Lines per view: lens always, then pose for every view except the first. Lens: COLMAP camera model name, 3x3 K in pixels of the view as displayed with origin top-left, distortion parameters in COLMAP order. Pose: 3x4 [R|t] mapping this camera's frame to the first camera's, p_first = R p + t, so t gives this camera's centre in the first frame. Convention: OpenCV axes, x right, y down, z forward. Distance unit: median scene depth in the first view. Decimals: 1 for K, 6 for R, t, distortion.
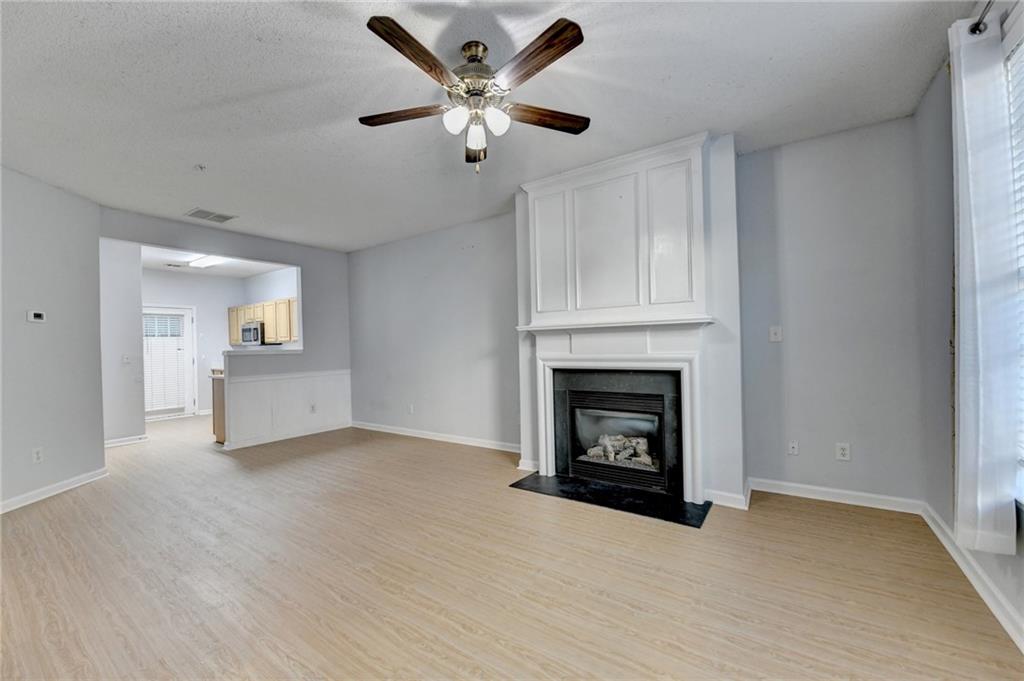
lens RADIAL K [[412.7, 0, 505.7], [0, 412.7, 344.2], [0, 0, 1]] dist [-0.018645, -0.001745]
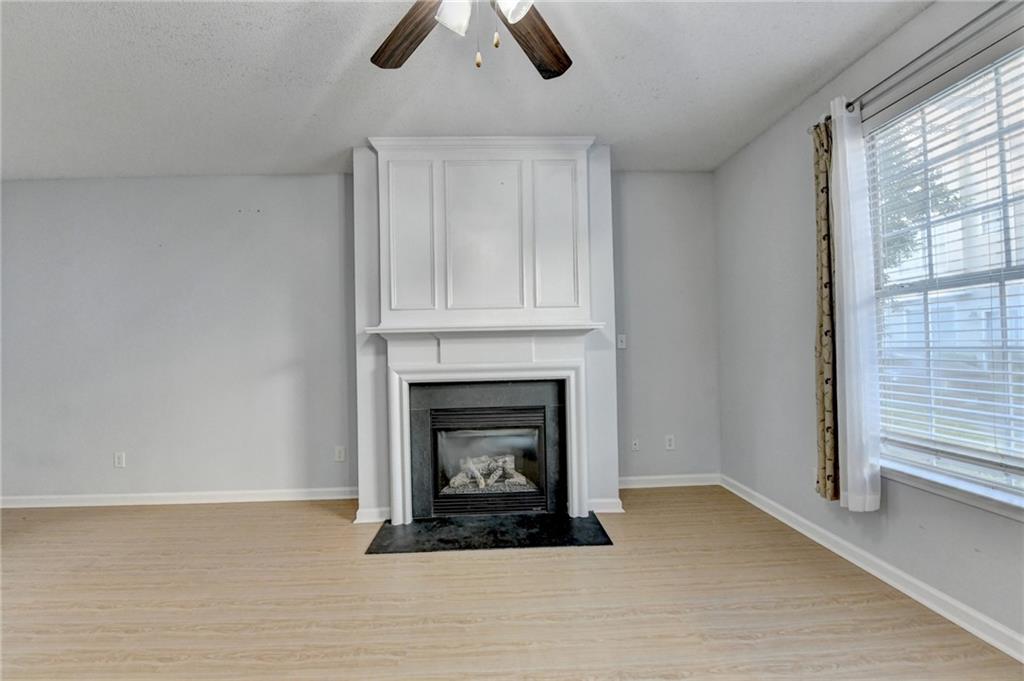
lens RADIAL K [[412.7, 0, 518.5], [0, 412.7, 342.2], [0, 0, 1]] dist [-0.018645, -0.001745]
pose [[0.793234, 0.010539, 0.608826, -0.210566], [0.004638, 0.999717, -0.023348, 0.000858], [-0.608899, 0.021344, 0.792960, 0.274161]]
